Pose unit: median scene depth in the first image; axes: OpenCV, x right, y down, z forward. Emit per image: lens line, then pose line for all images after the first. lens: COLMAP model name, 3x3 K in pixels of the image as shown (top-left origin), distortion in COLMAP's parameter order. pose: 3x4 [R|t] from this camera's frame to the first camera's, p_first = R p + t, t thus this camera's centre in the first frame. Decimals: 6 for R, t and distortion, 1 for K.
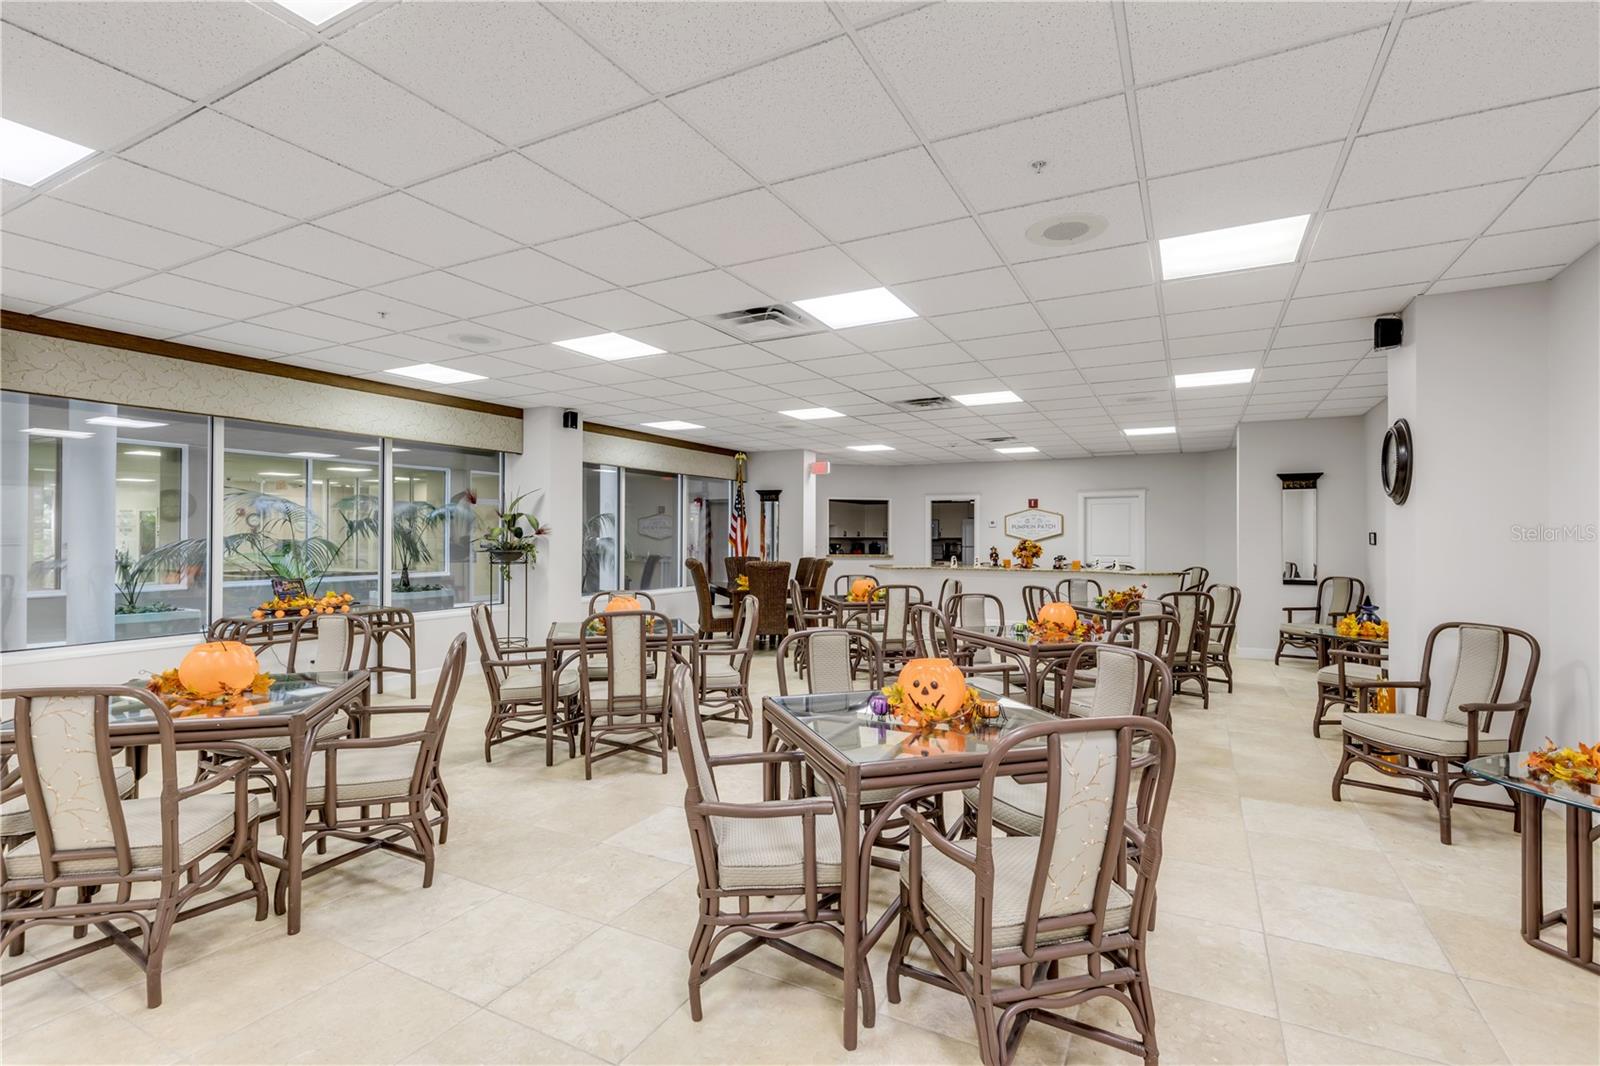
lens RADIAL K [[732.8, 0, 799.7], [0, 732.8, 534.4], [0, 0, 1]] dist [-0.013134, -0.000066]
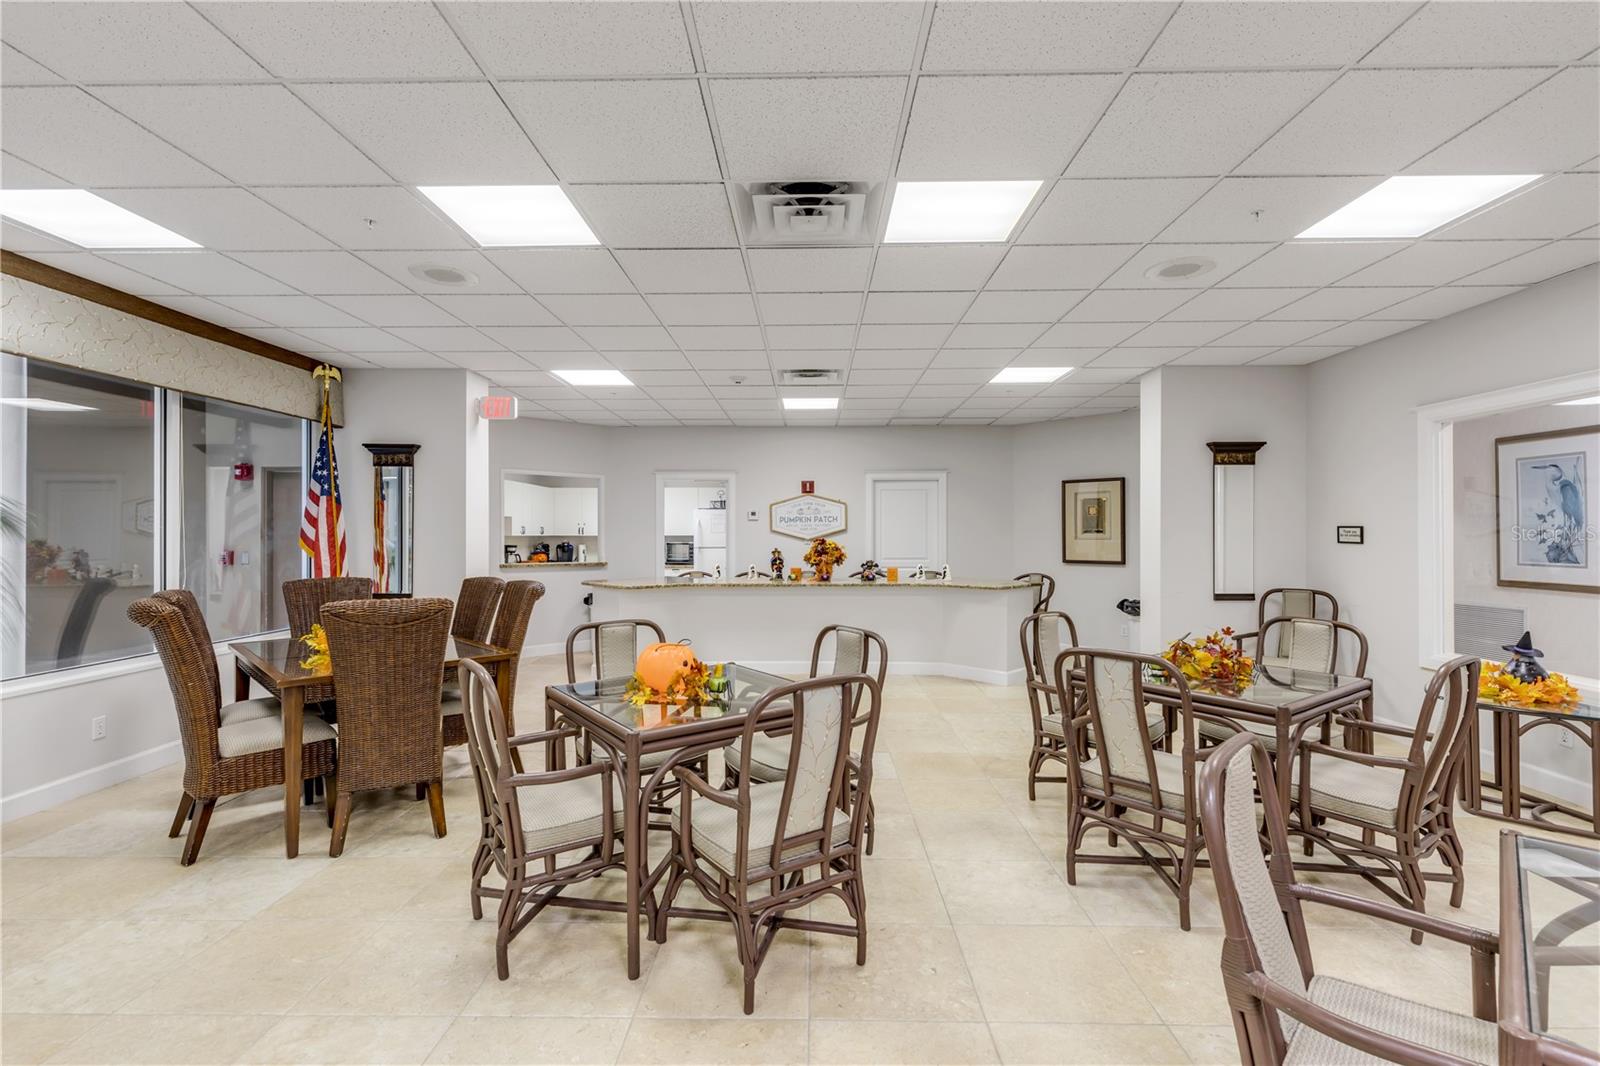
lens RADIAL K [[732.8, 0, 766.5], [0, 732.8, 540.0], [0, 0, 1]] dist [-0.013134, -0.000066]
pose [[0.910470, -0.006708, 0.413521, -0.015313], [0.002466, 0.999939, 0.010791, 0.001352], [-0.413568, -0.008805, 0.910431, 0.430695]]
